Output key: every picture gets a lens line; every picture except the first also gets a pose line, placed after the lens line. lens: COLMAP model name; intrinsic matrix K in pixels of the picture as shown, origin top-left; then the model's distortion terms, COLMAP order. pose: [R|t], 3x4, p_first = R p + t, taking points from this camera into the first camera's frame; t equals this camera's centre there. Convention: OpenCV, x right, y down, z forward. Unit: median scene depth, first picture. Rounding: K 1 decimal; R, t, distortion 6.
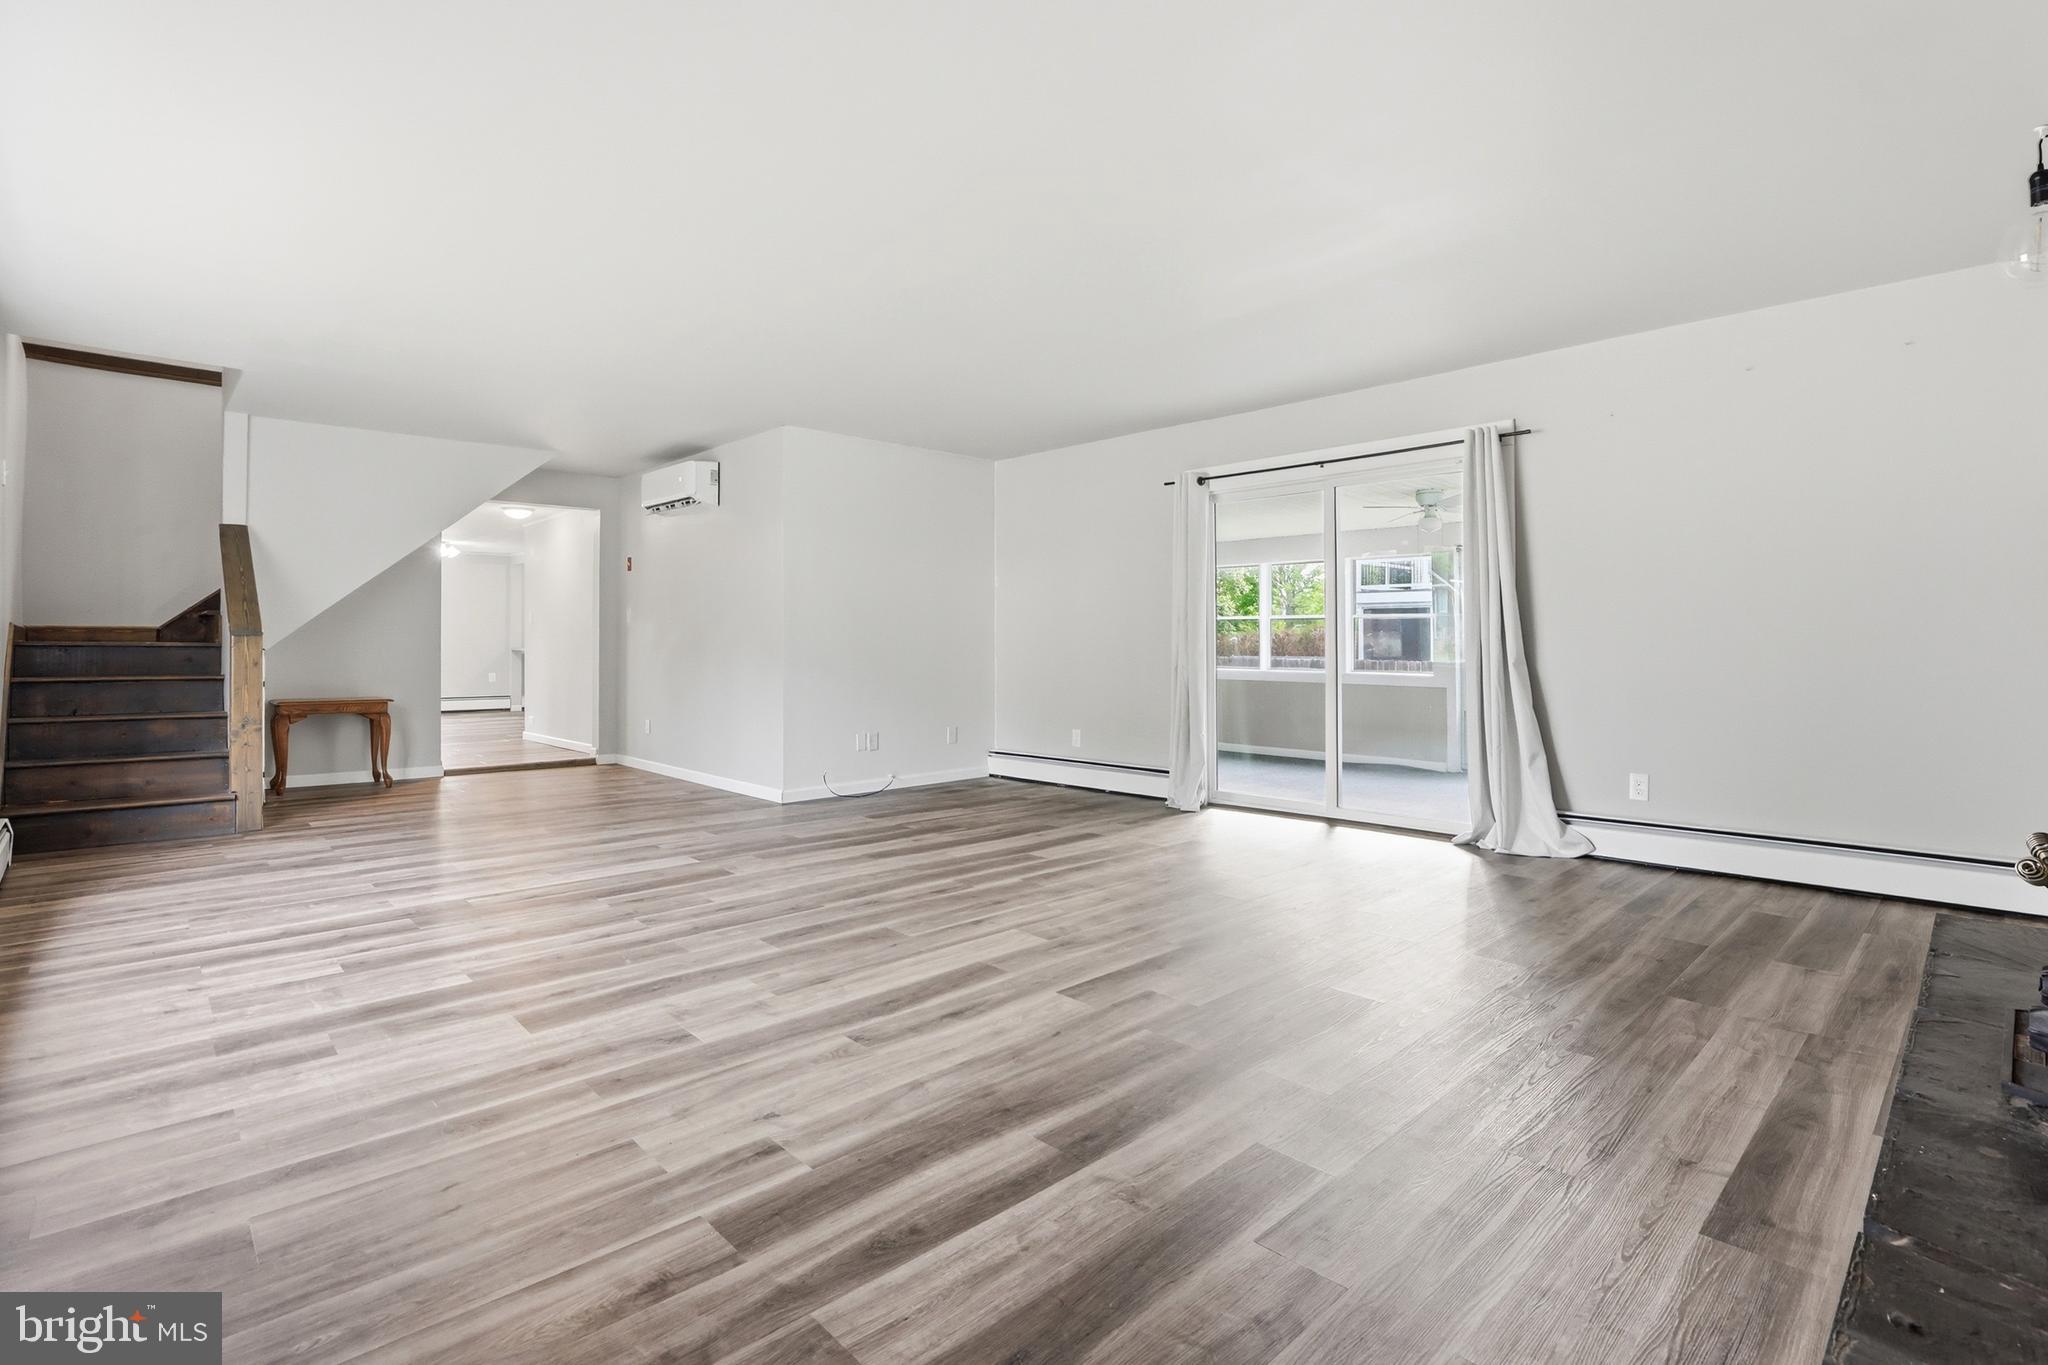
lens RADIAL K [[937.3, 0, 1026.9], [0, 937.3, 667.4], [0, 0, 1]] dist [-0.028381, 0.001285]
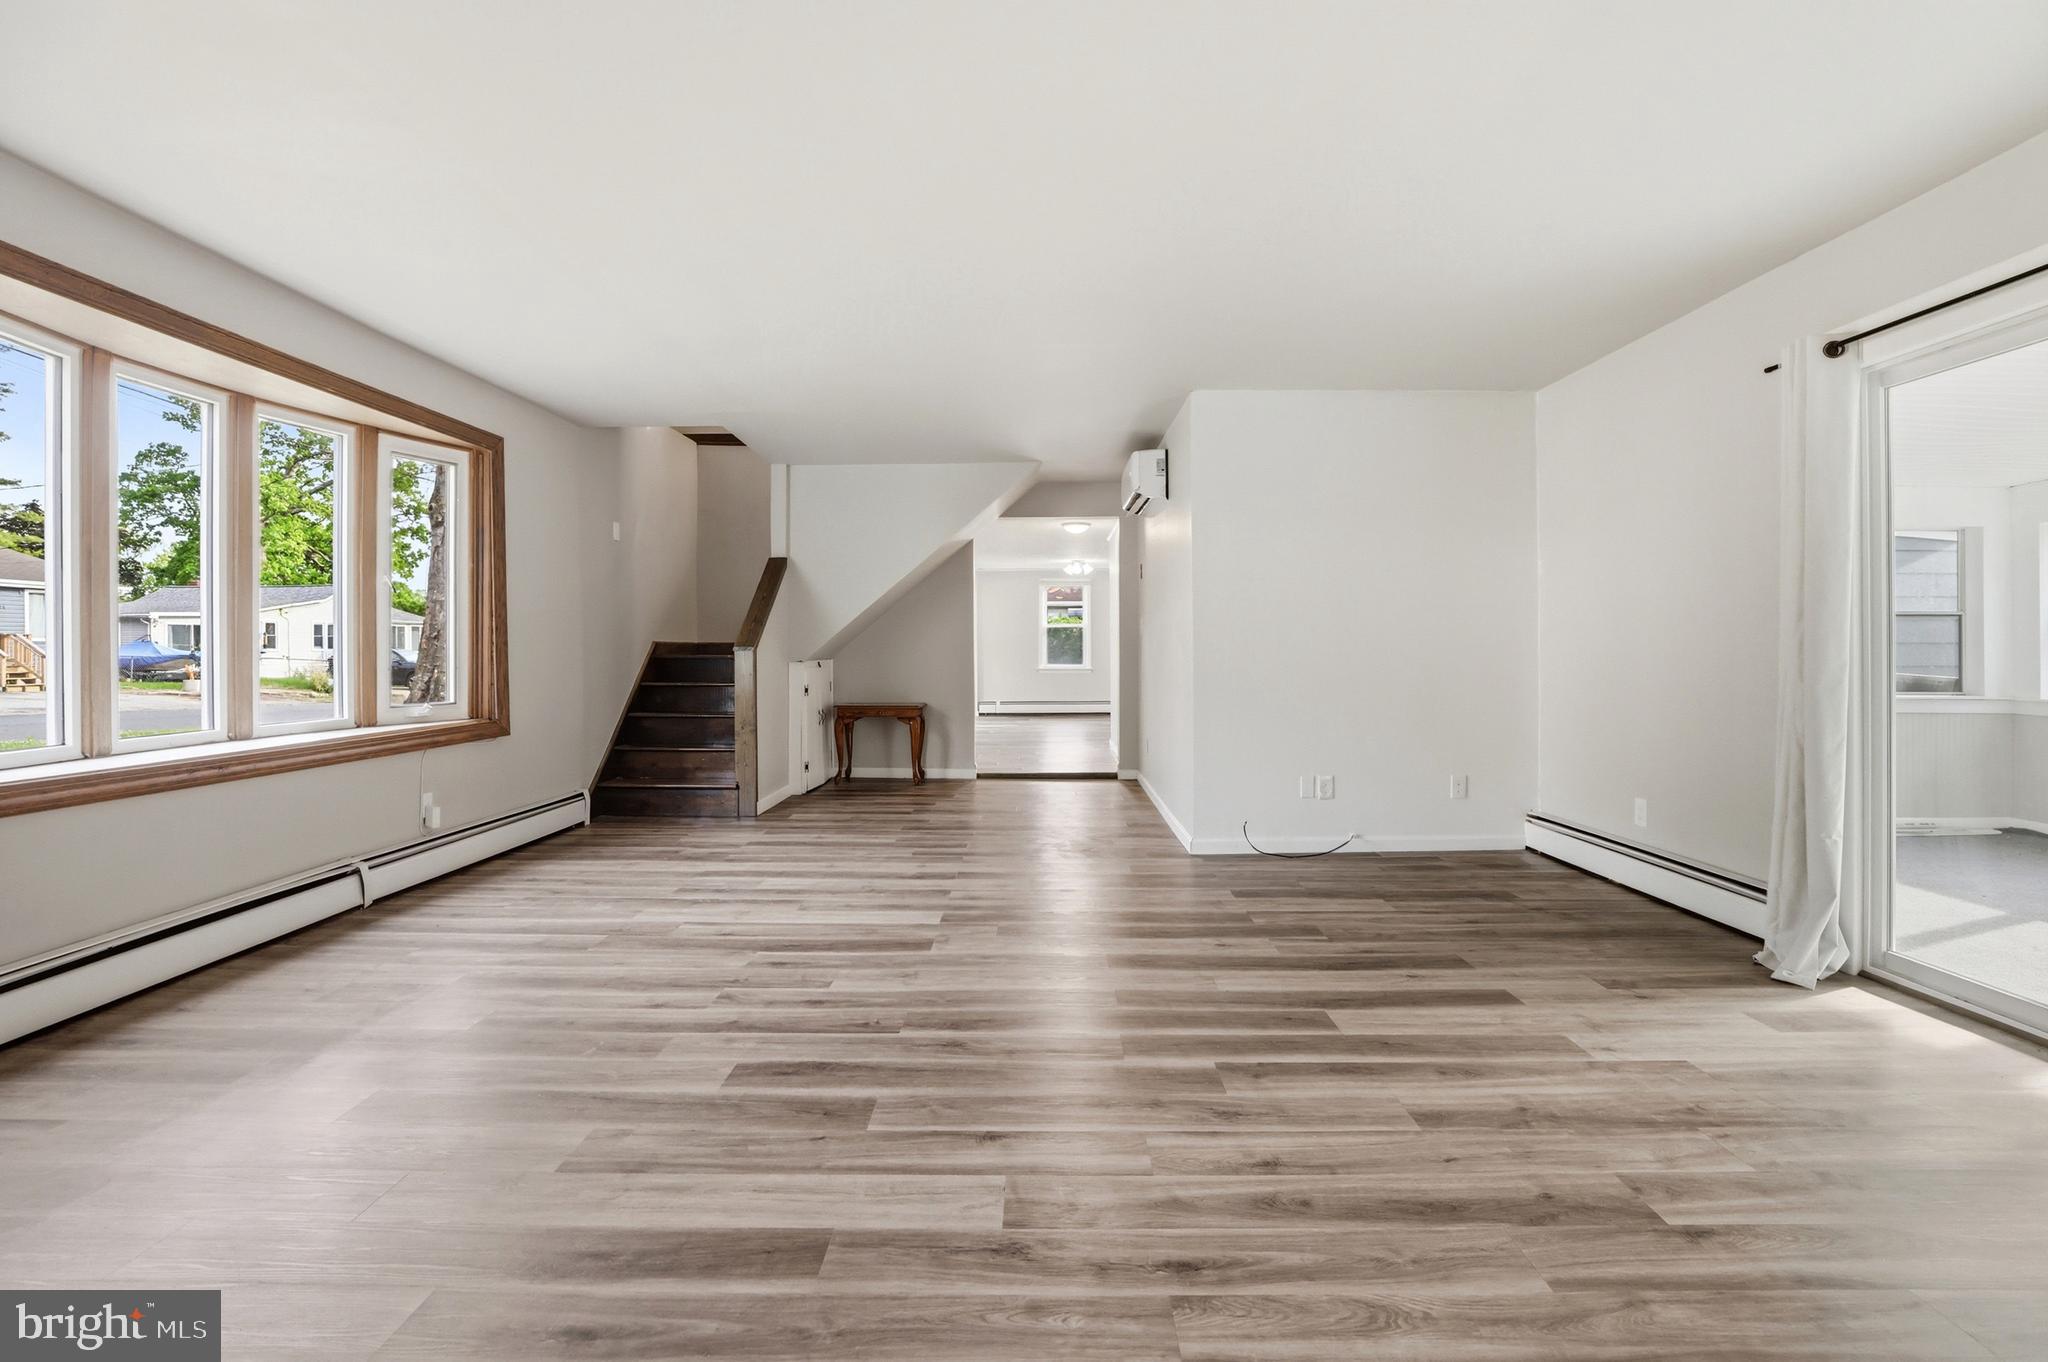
lens RADIAL K [[937.3, 0, 1028.4], [0, 937.3, 672.1], [0, 0, 1]] dist [-0.028381, 0.001285]
pose [[0.728175, 0.014976, -0.685228, 0.178931], [-0.015313, 0.999867, 0.005581, -0.014632], [0.685220, 0.006429, 0.728308, 0.278853]]
